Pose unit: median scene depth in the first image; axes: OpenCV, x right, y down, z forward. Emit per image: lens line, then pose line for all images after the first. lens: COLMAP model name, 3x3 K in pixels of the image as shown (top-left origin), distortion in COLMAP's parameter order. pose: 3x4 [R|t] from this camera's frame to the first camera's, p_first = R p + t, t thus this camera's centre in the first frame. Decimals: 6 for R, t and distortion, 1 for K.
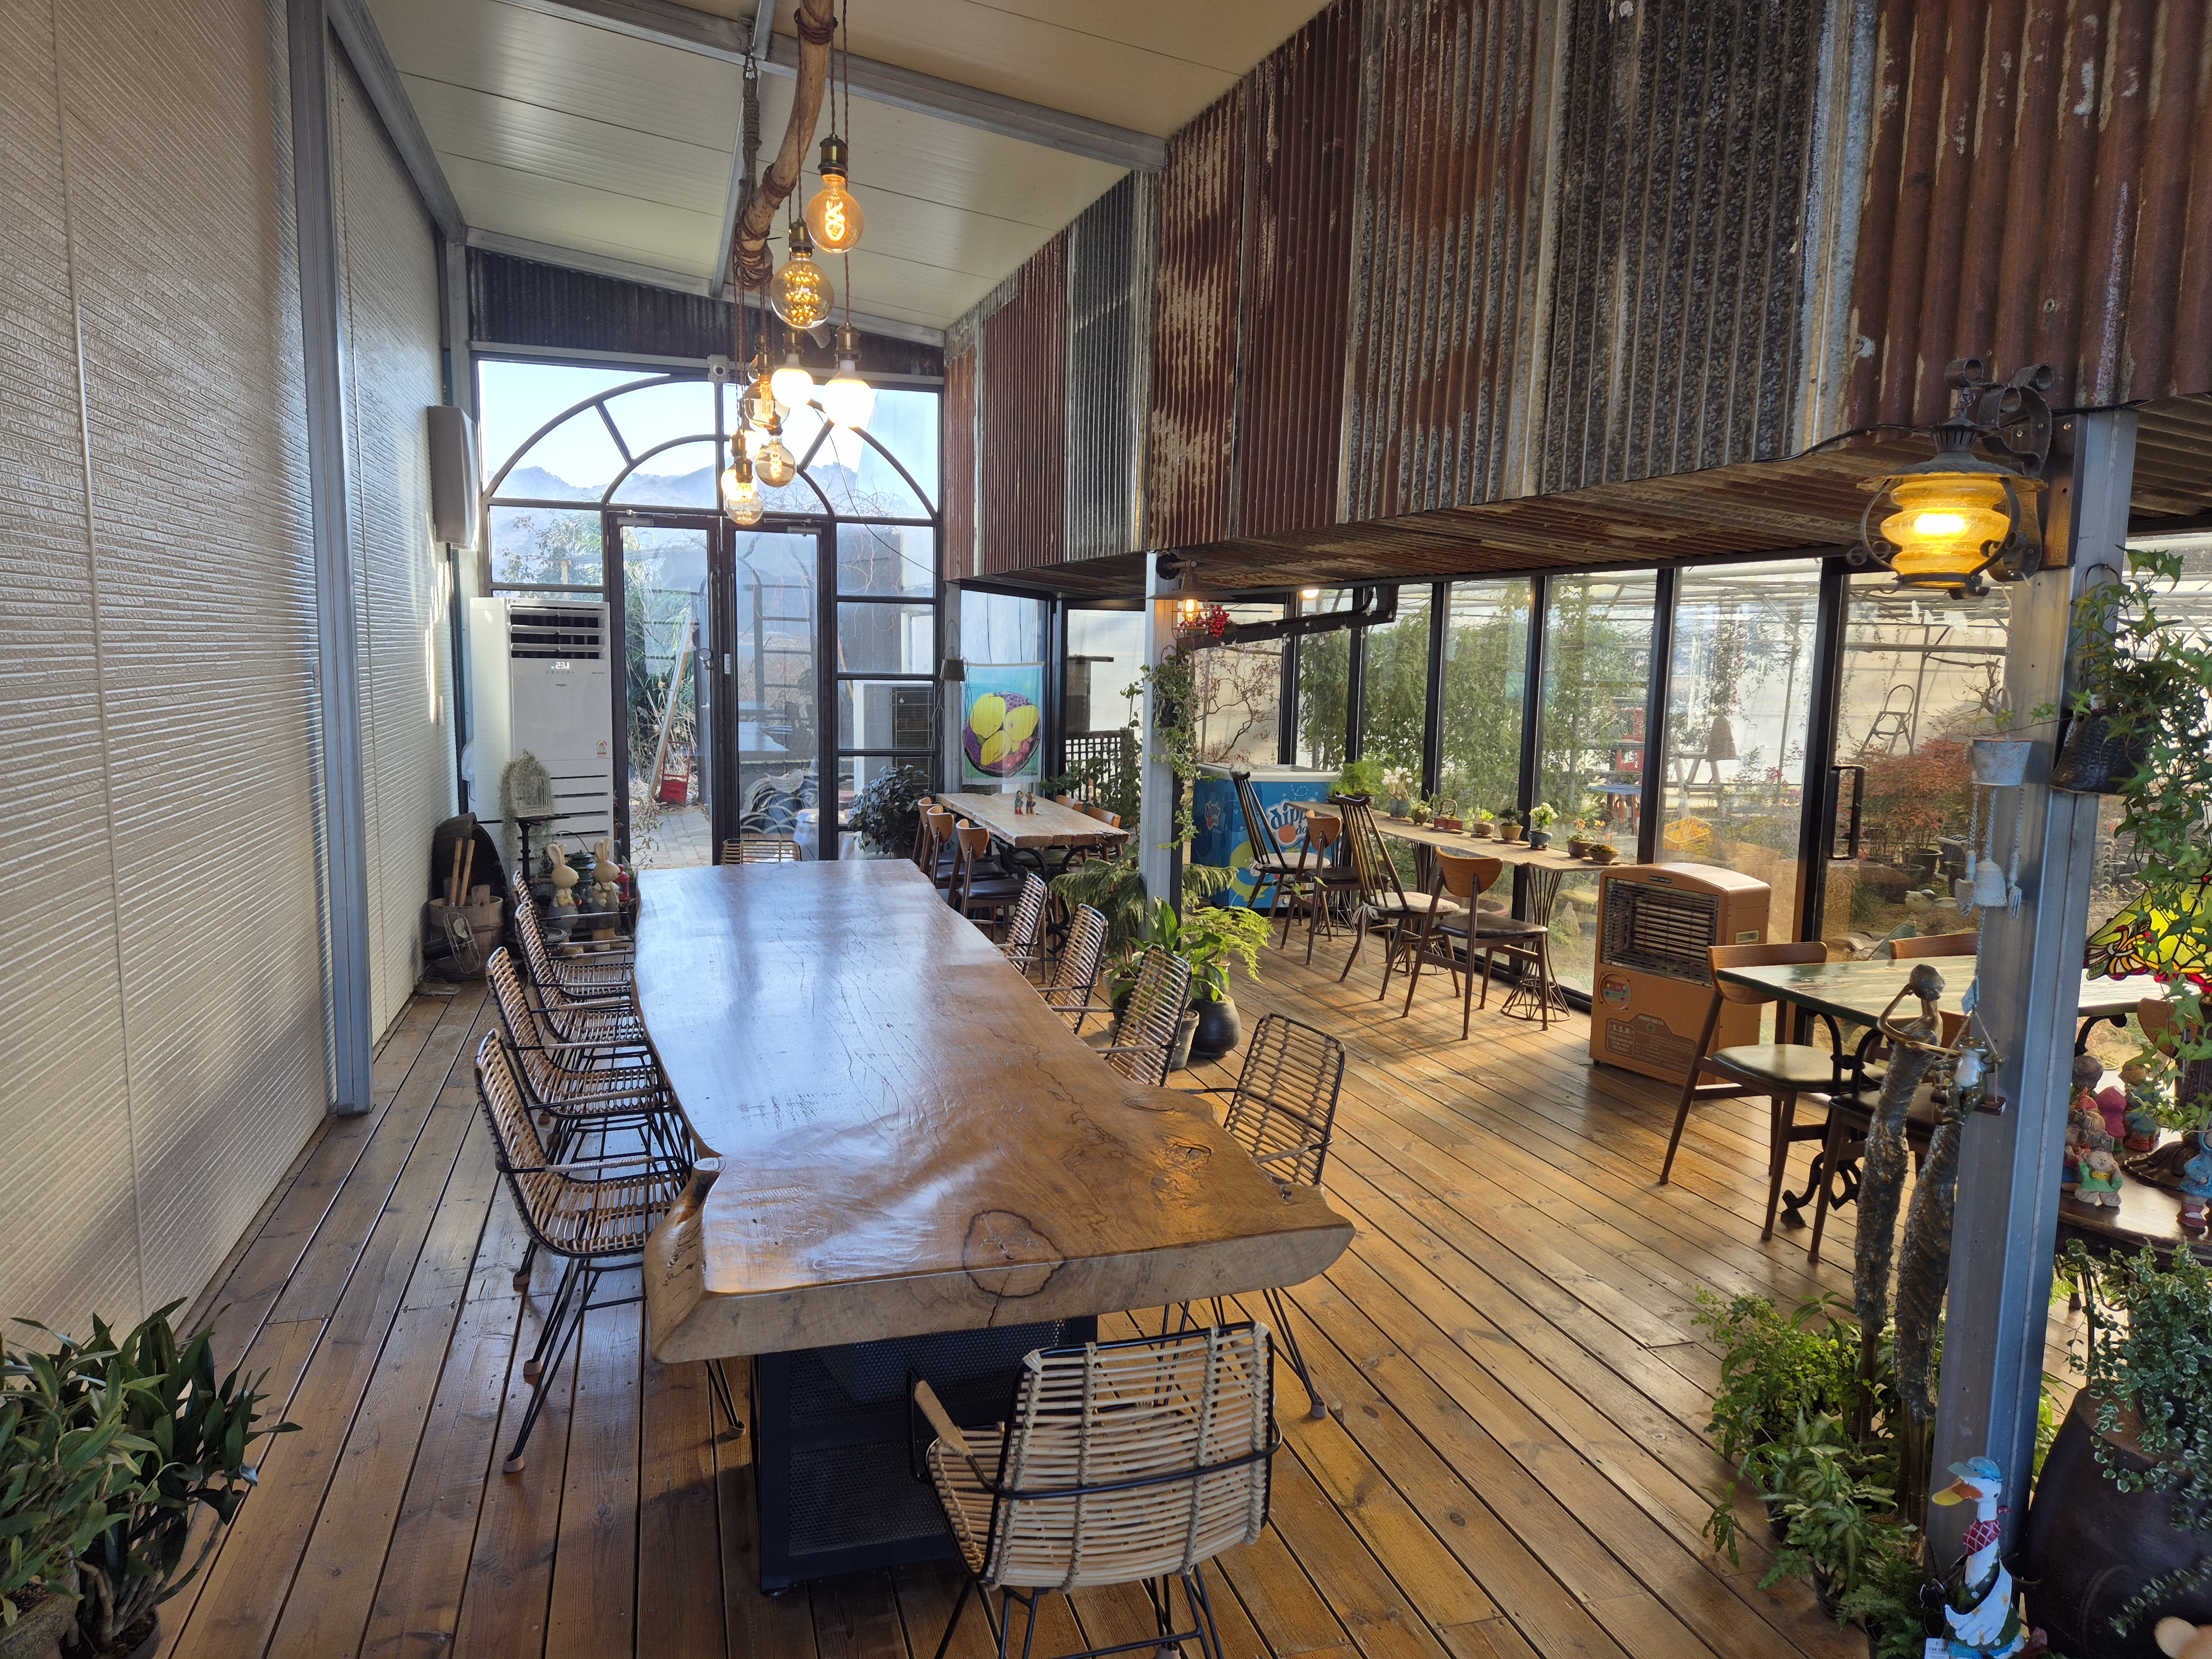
lens RADIAL K [[1471.5, 0, 1100.3], [0, 1471.5, 826.5], [0, 0, 1]] dist [0.051247, -0.001031]
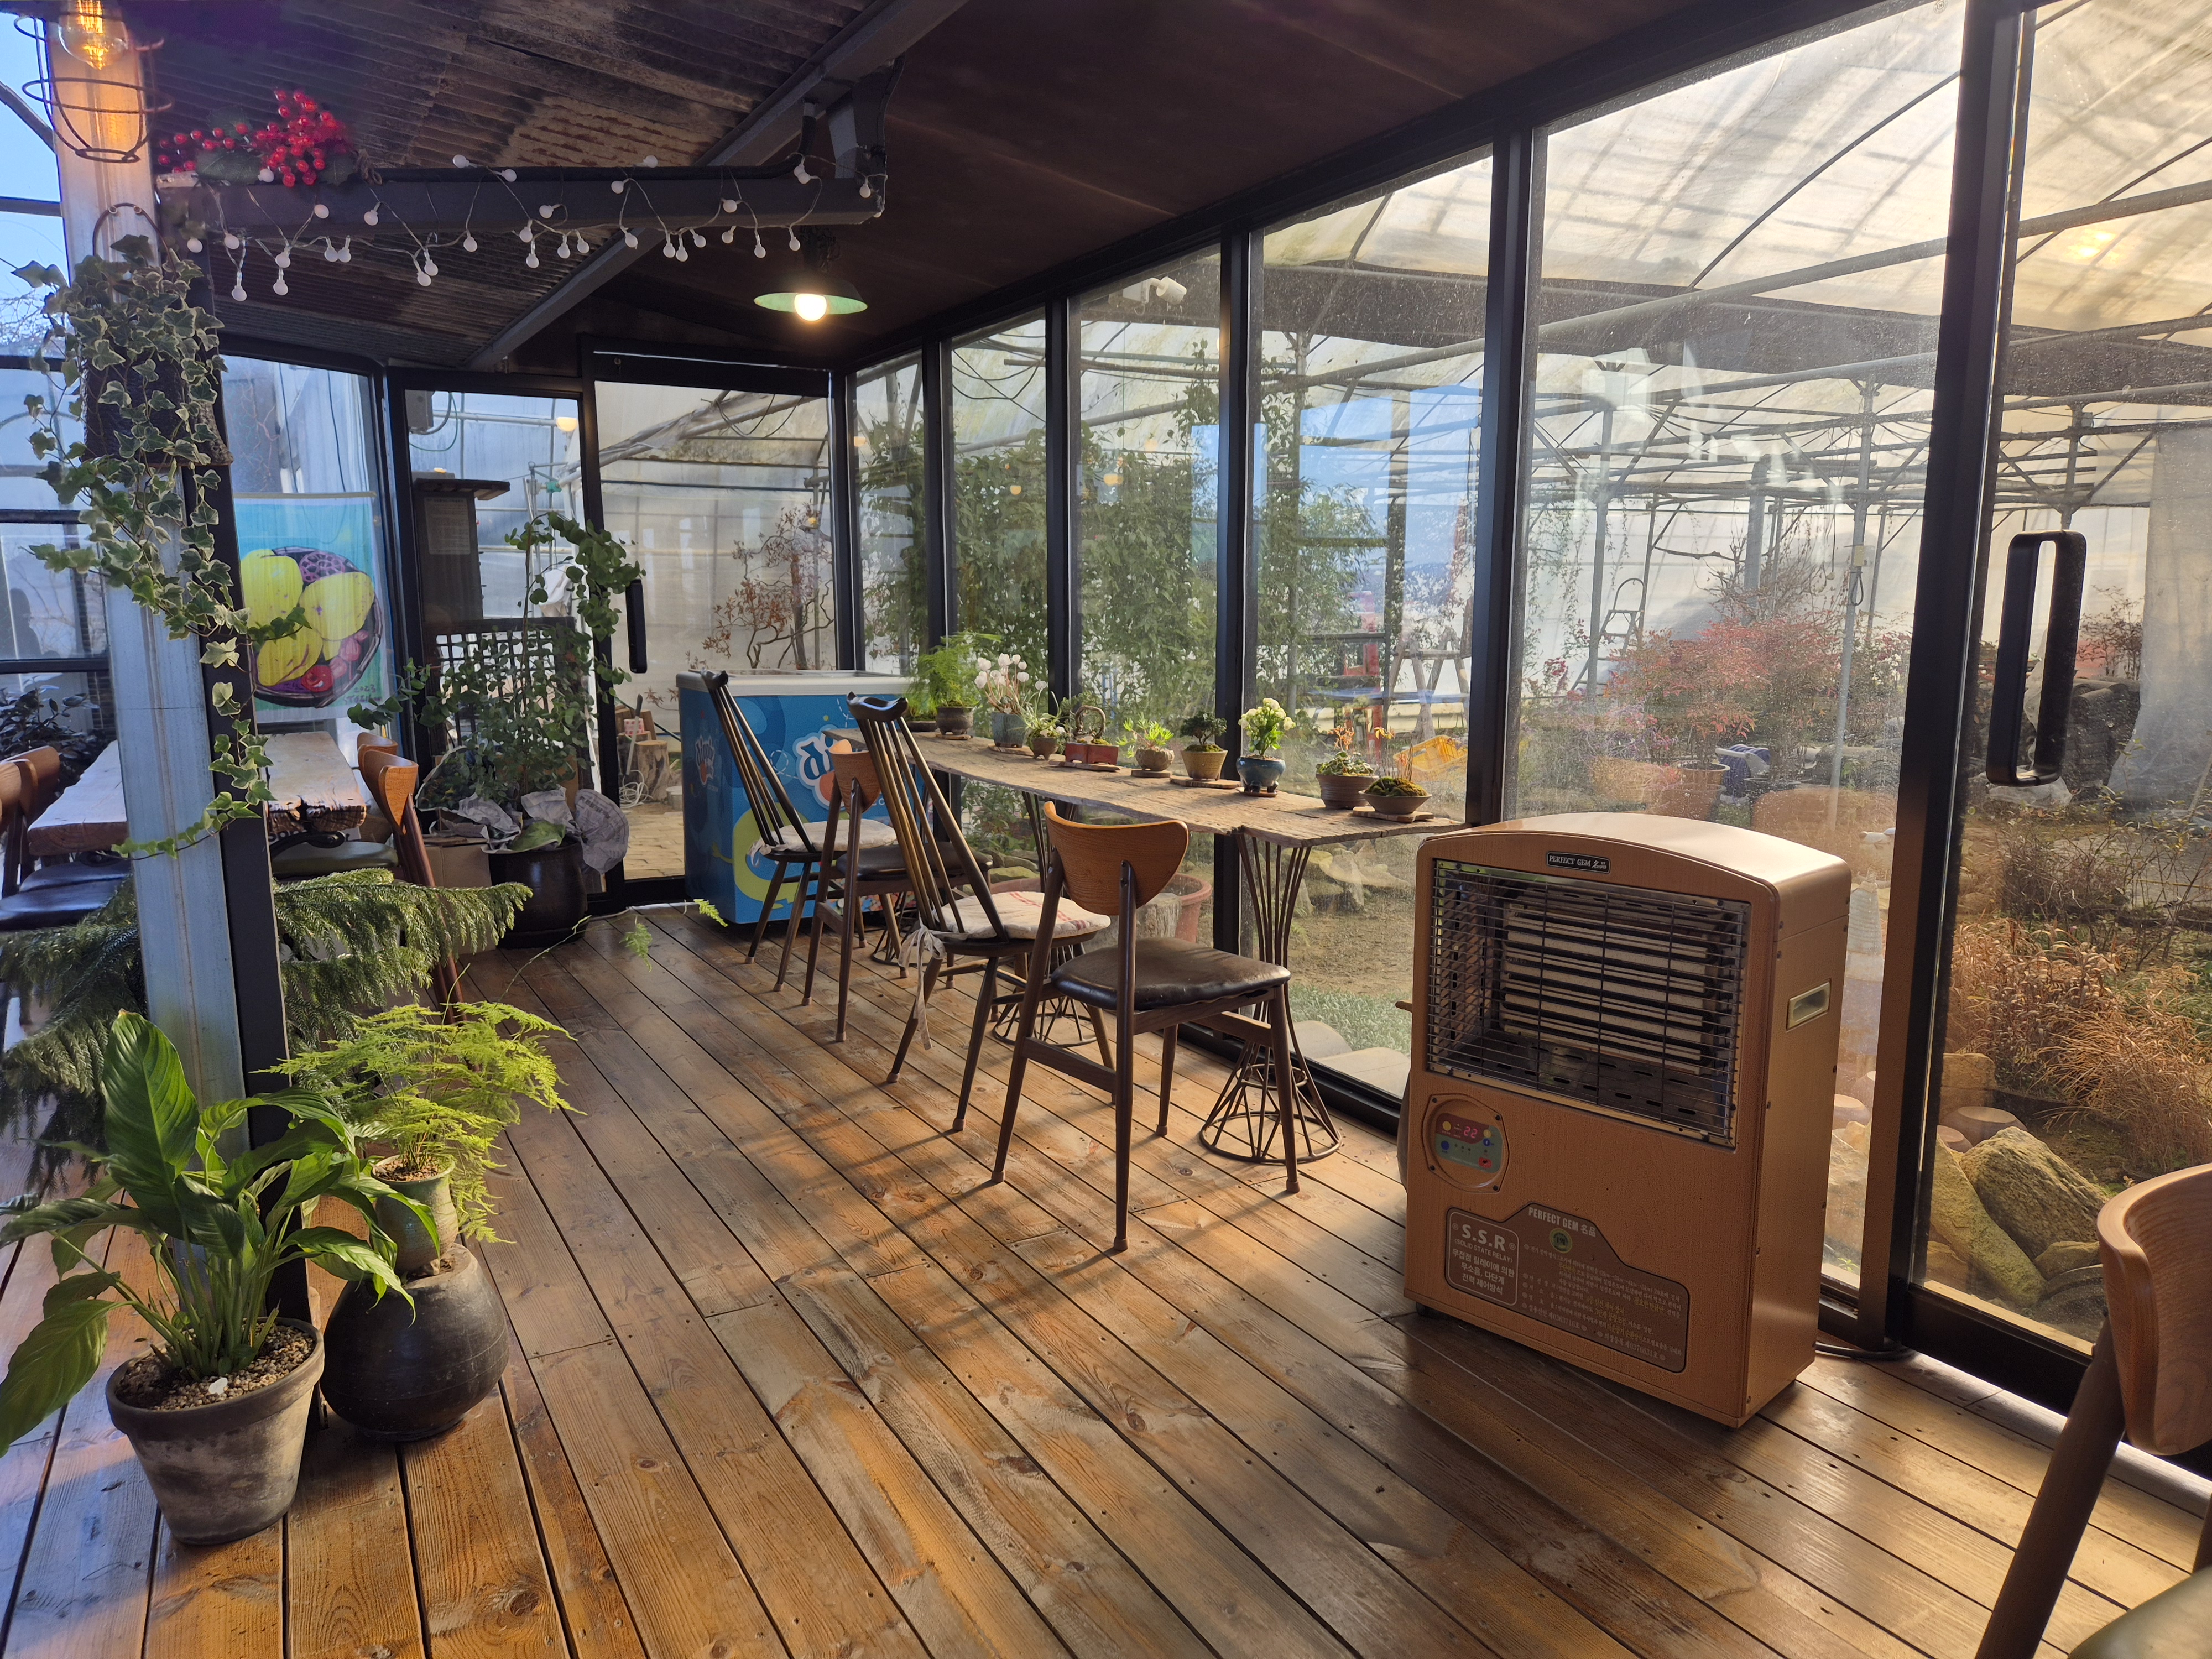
lens RADIAL K [[1471.5, 0, 1109.3], [0, 1471.5, 835.2], [0, 0, 1]] dist [0.051247, -0.001031]
pose [[0.979390, -0.056228, 0.193993, 0.154347], [0.048344, 0.997810, 0.045144, 0.004391], [-0.196106, -0.034836, 0.979964, 0.538288]]
